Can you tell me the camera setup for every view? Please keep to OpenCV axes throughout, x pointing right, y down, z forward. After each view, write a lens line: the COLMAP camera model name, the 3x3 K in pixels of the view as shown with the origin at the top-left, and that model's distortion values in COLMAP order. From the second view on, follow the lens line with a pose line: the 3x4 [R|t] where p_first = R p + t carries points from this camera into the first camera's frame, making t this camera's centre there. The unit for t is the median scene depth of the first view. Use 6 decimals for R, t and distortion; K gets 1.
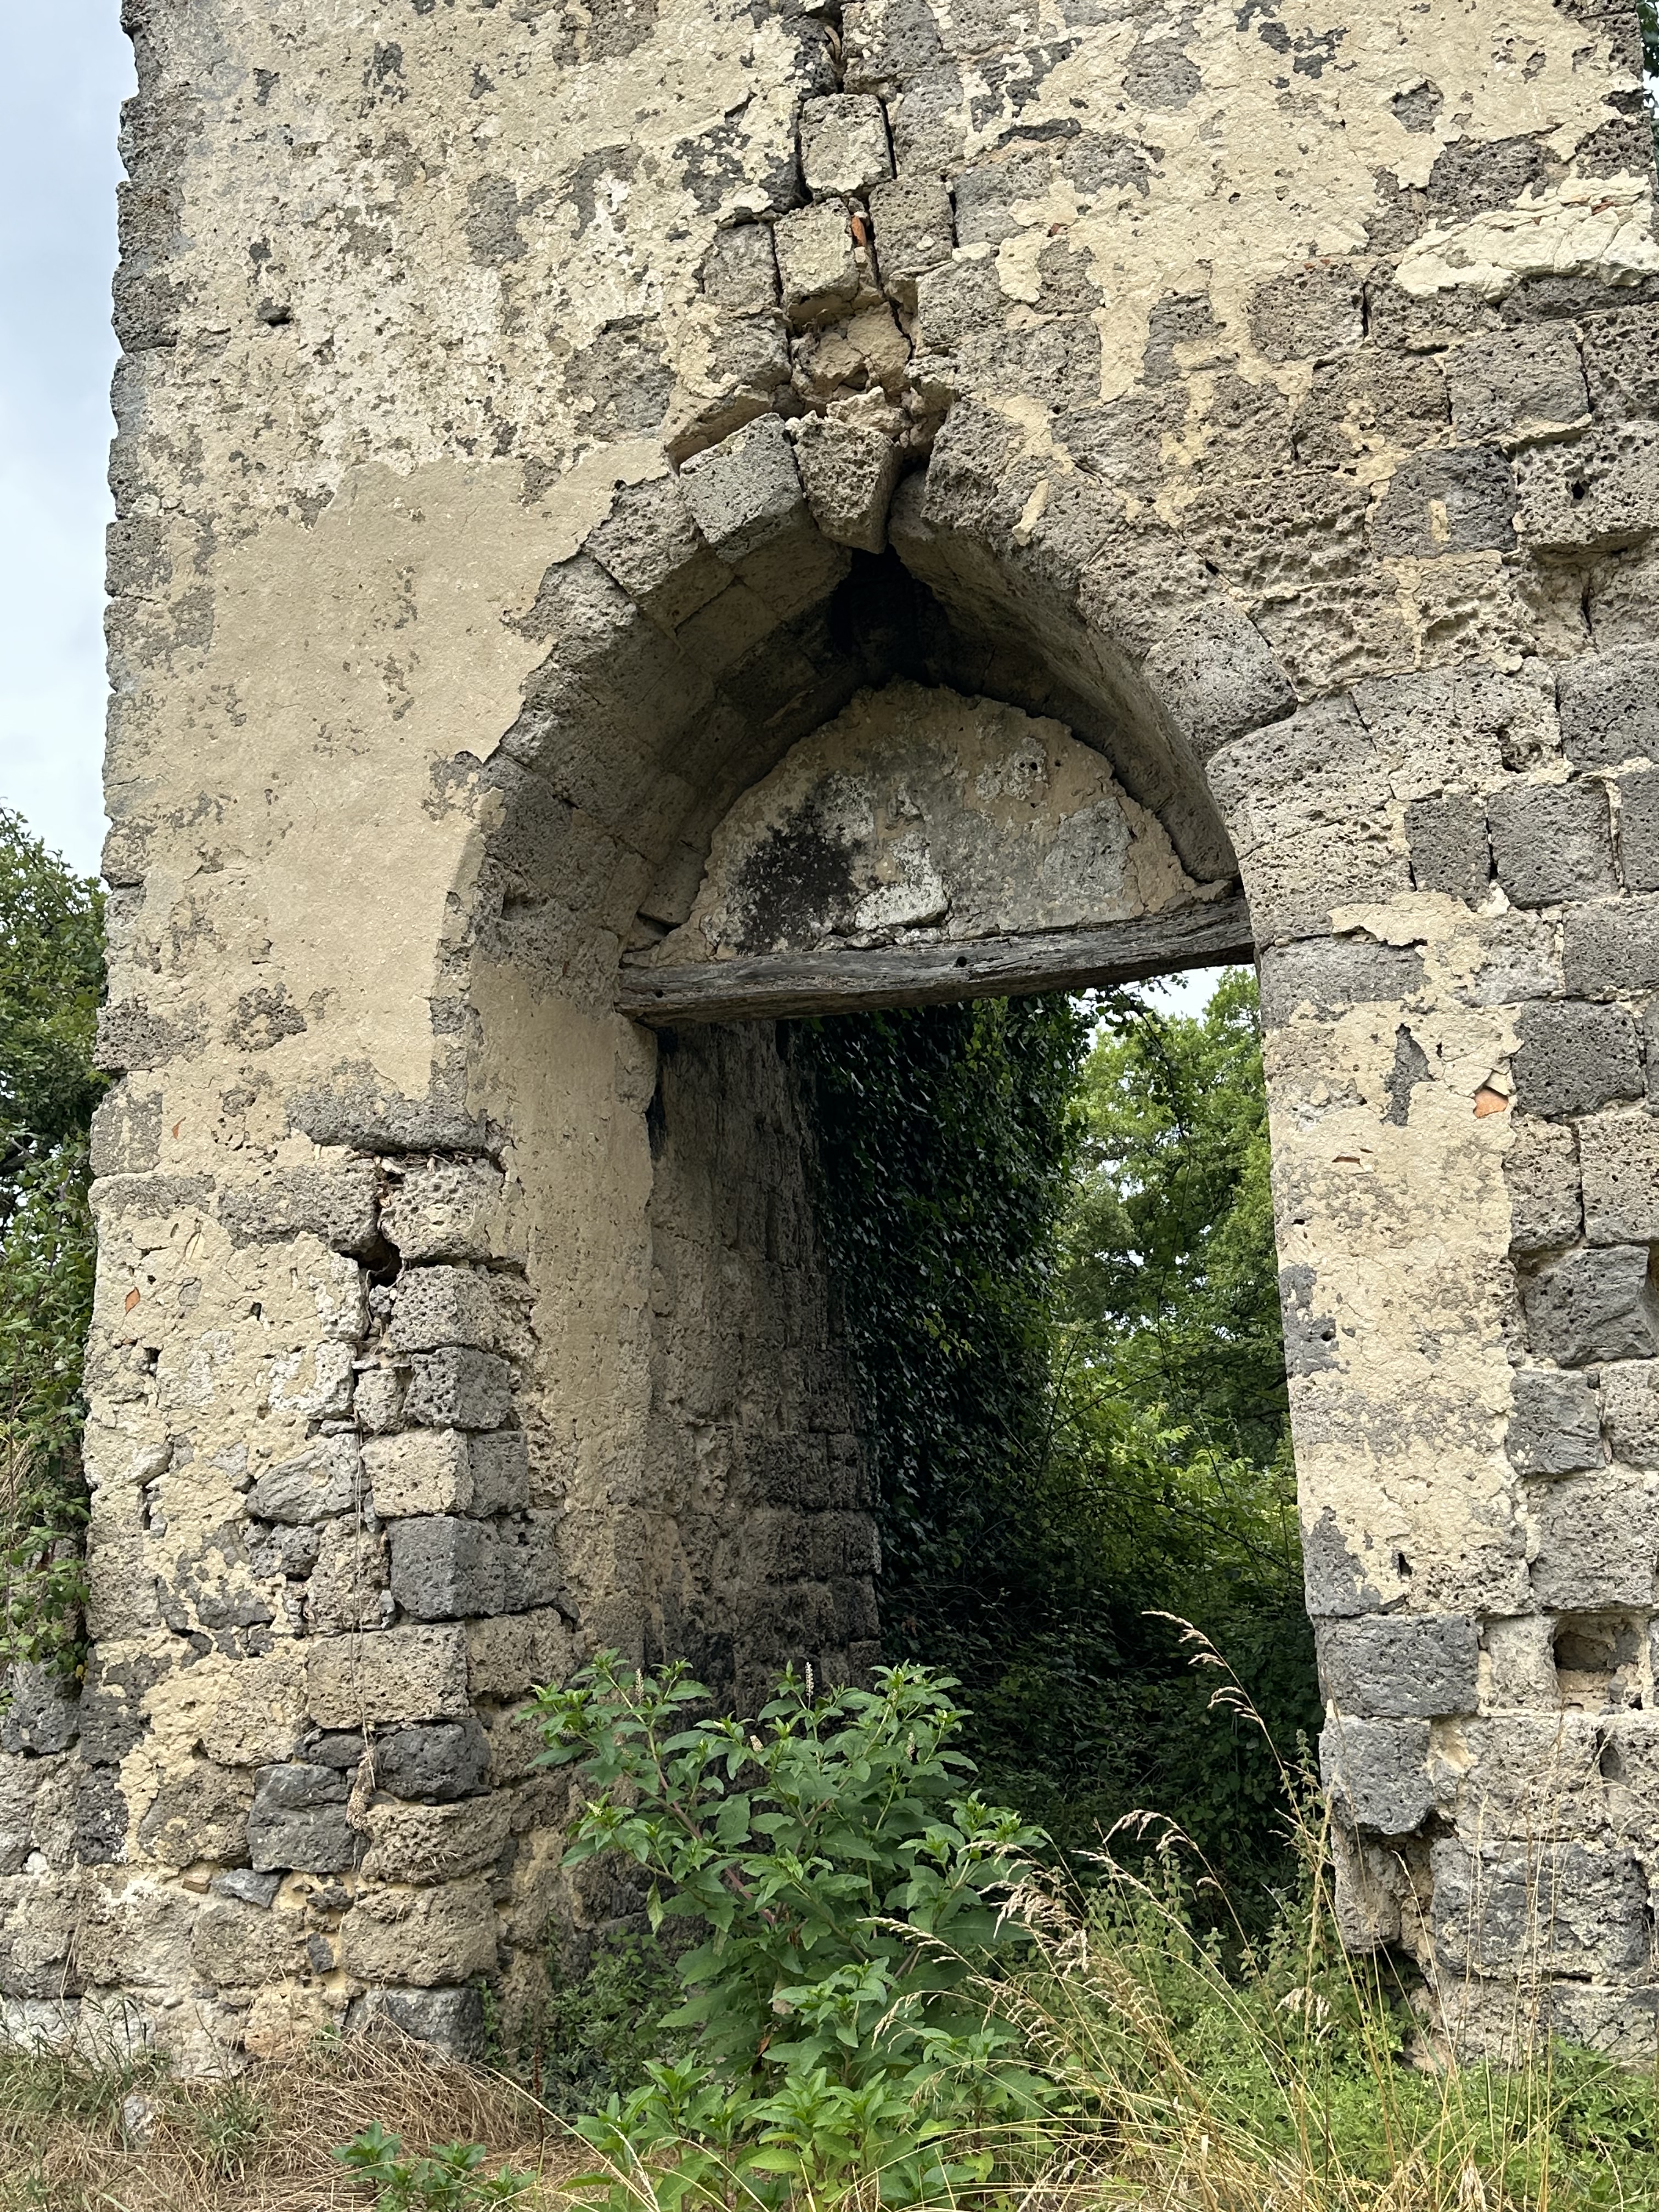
lens RADIAL K [[2232.3, 0, 826.2], [0, 2232.3, 1168.6], [0, 0, 1]] dist [0.196098, -0.370474]
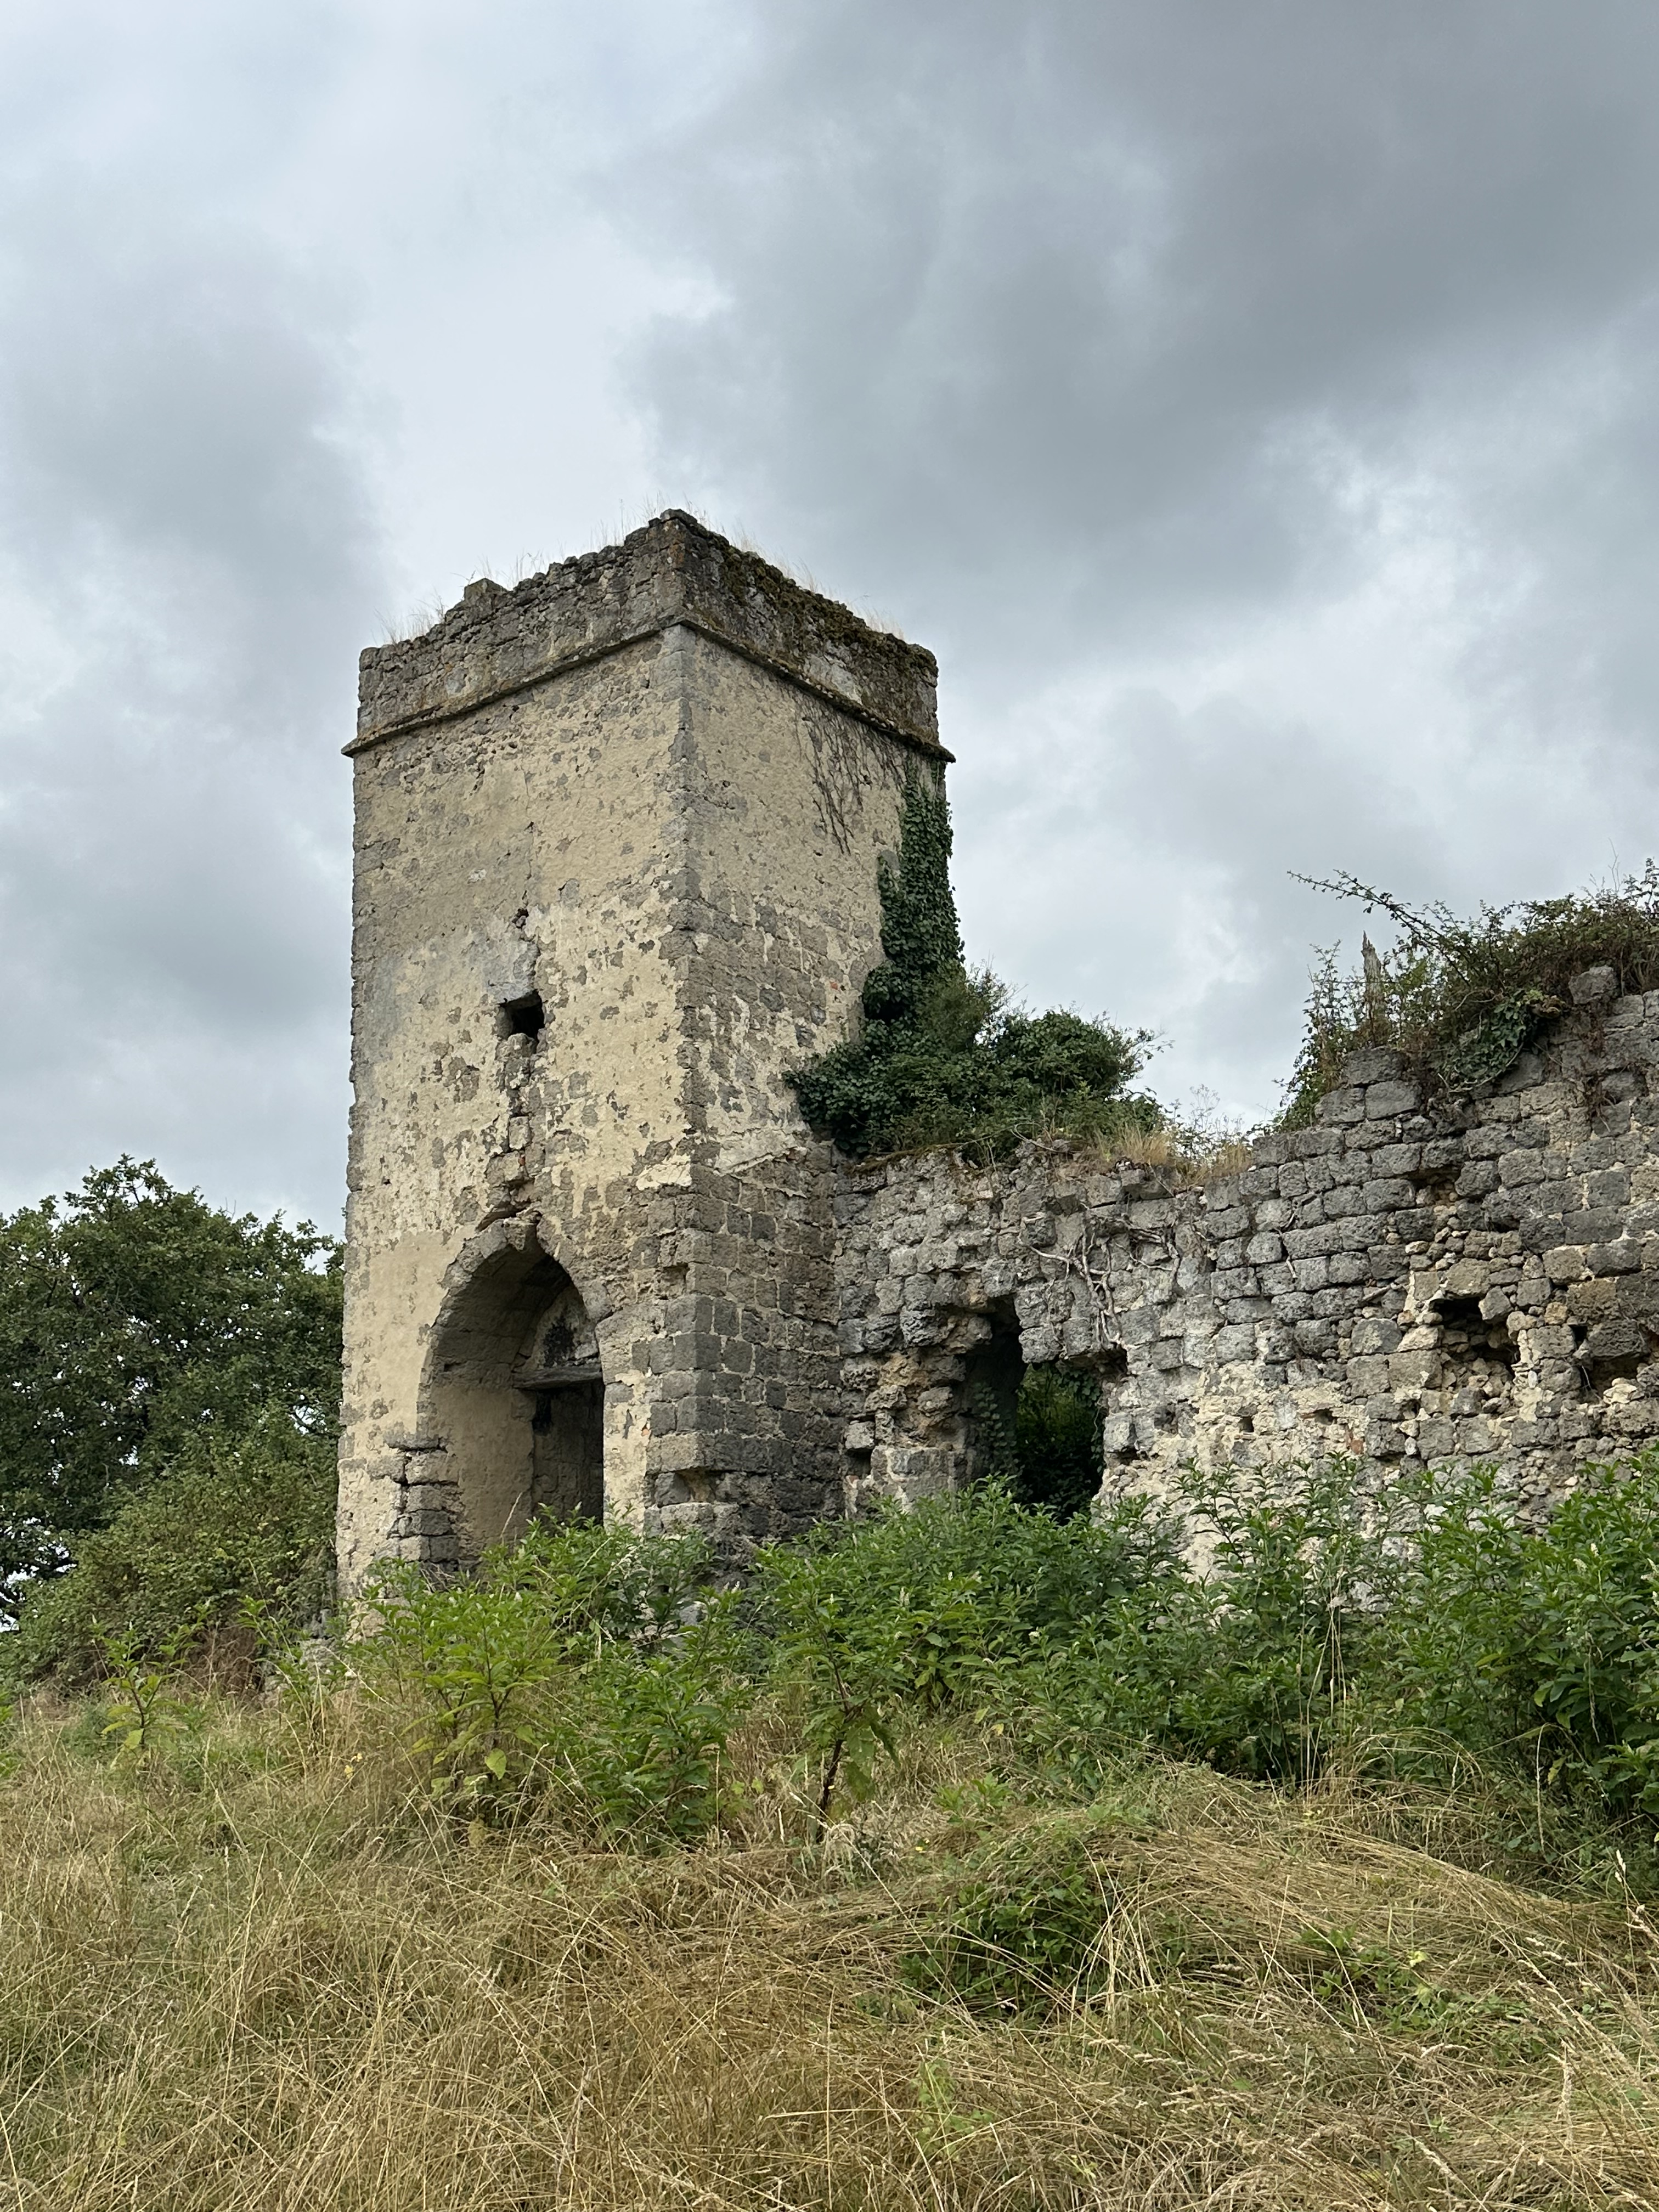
lens RADIAL K [[2232.3, 0, 826.2], [0, 2232.3, 1168.6], [0, 0, 1]] dist [0.196098, -0.370474]
pose [[0.934590, -0.081667, -0.346227, 1.543874], [0.066375, 0.996232, -0.055818, -0.192384], [0.349481, 0.029186, 0.936489, -1.869972]]
